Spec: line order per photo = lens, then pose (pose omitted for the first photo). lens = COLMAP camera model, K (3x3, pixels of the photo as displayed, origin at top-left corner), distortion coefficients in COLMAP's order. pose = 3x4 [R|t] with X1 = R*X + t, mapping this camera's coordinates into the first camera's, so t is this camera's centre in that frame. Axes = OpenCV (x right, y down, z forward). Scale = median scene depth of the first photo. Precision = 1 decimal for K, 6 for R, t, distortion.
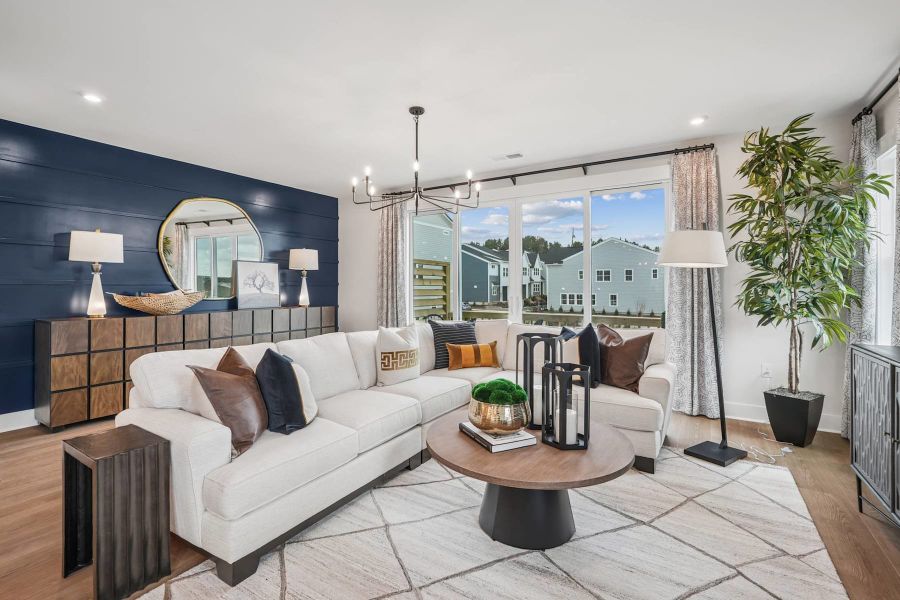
lens RADIAL K [[409.5, 0, 445.1], [0, 409.5, 284.6], [0, 0, 1]] dist [-0.005398, 0.000677]
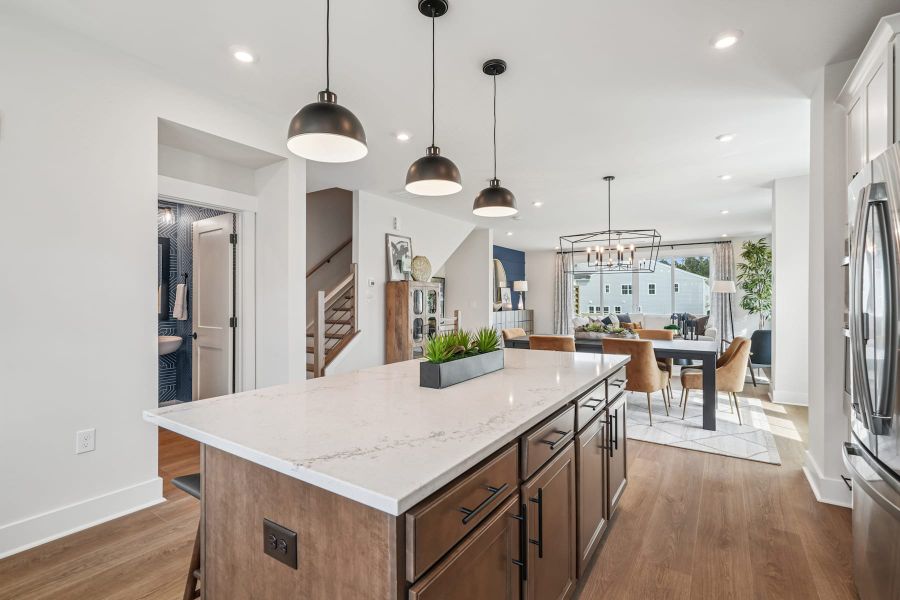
lens RADIAL K [[409.5, 0, 447.0], [0, 409.5, 301.9], [0, 0, 1]] dist [-0.005398, 0.000677]
pose [[0.999594, -0.002279, -0.028419, -1.079340], [0.002540, 0.999955, 0.009137, -0.006607], [0.028396, -0.009205, 0.999554, -1.656127]]
